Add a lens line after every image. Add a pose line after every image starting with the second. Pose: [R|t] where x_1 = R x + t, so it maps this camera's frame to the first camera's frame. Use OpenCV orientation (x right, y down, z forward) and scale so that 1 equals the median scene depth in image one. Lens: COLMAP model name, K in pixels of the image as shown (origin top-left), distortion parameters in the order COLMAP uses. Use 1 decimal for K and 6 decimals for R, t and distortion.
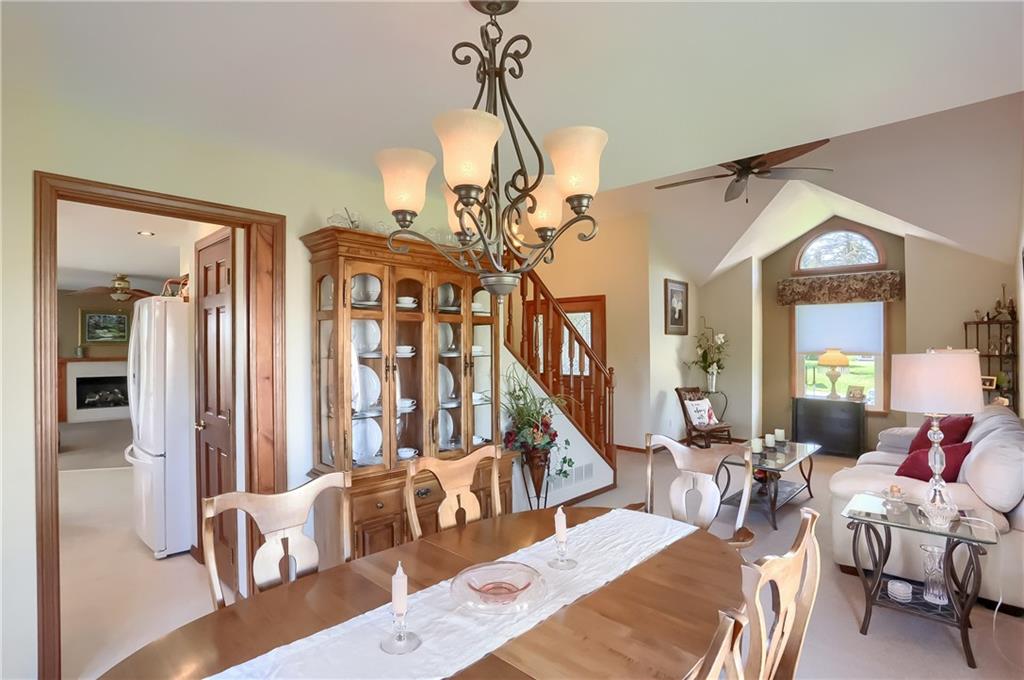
lens RADIAL K [[504.1, 0, 508.4], [0, 504.1, 337.7], [0, 0, 1]] dist [-0.061757, 0.025702]
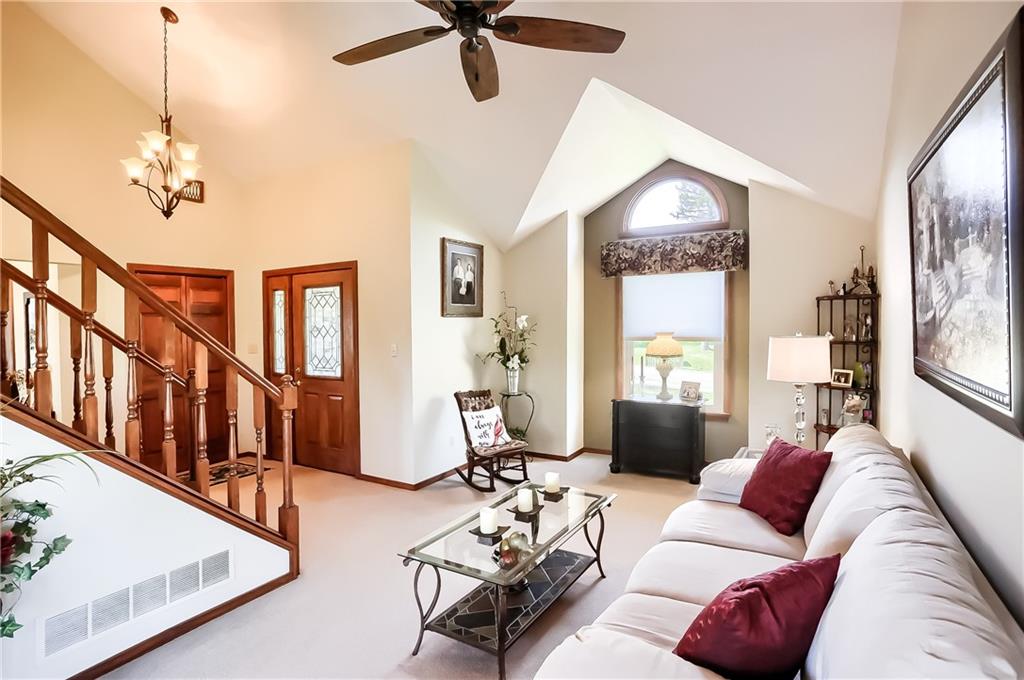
lens RADIAL K [[504.1, 0, 508.4], [0, 504.1, 337.7], [0, 0, 1]] dist [-0.061757, 0.025702]
pose [[0.978962, -0.019615, 0.203097, 0.269738], [0.011666, 0.999121, 0.040262, -0.004779], [-0.203709, -0.037046, 0.978330, 0.298740]]
